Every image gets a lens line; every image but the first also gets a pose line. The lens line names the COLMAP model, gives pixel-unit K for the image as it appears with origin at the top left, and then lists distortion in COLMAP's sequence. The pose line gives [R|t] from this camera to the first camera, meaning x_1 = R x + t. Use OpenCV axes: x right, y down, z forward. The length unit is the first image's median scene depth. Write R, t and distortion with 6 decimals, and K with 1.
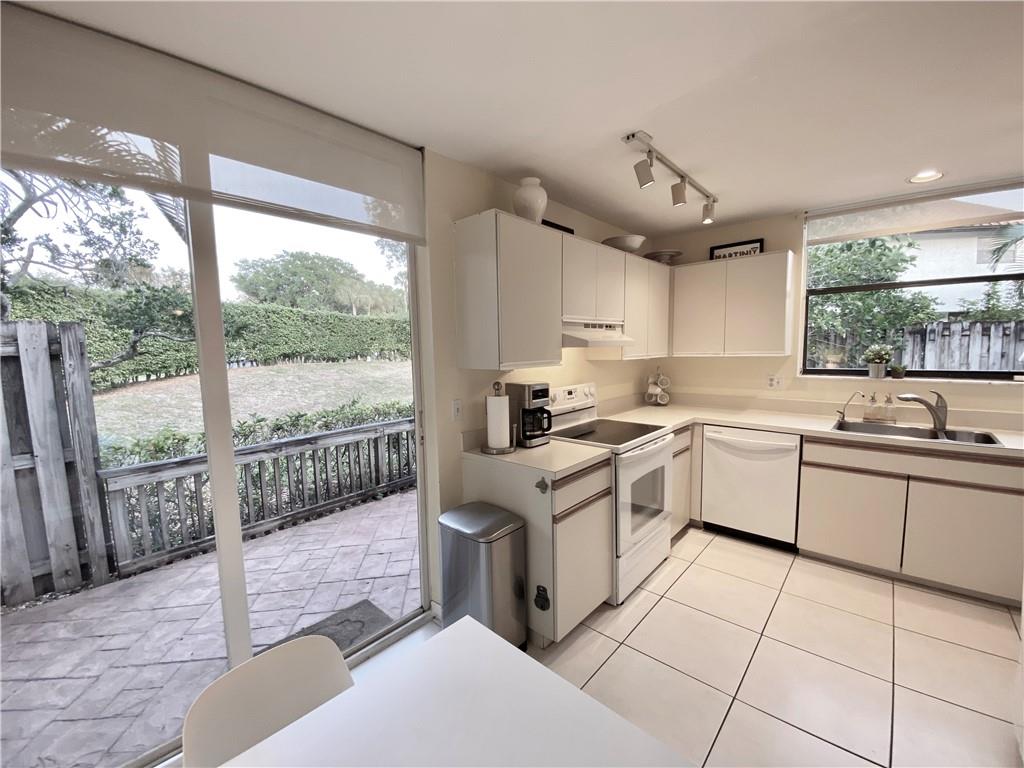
lens RADIAL K [[429.3, 0, 505.5], [0, 429.3, 386.7], [0, 0, 1]] dist [-0.019822, -0.000873]
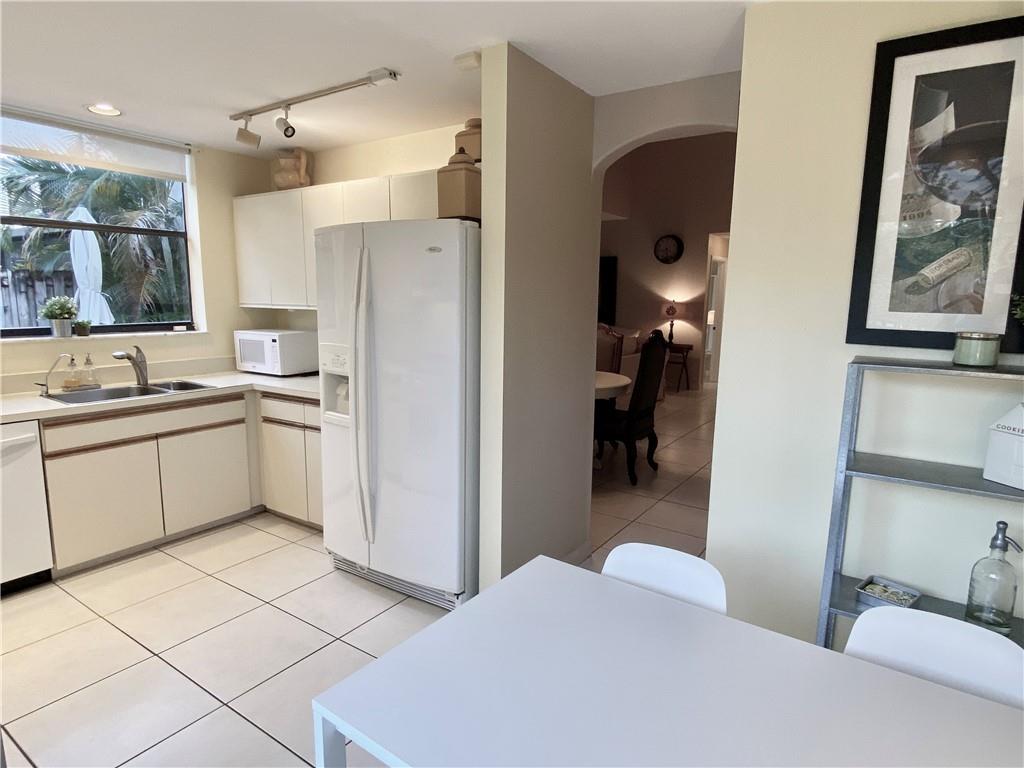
lens RADIAL K [[583.4, 0, 508.6], [0, 583.4, 387.2], [0, 0, 1]] dist [-0.017984, -0.009172]
pose [[-0.140997, -0.139389, 0.980148, -0.386711], [0.082479, 0.984943, 0.151935, -0.025862], [-0.986568, 0.102264, -0.127377, 0.331584]]
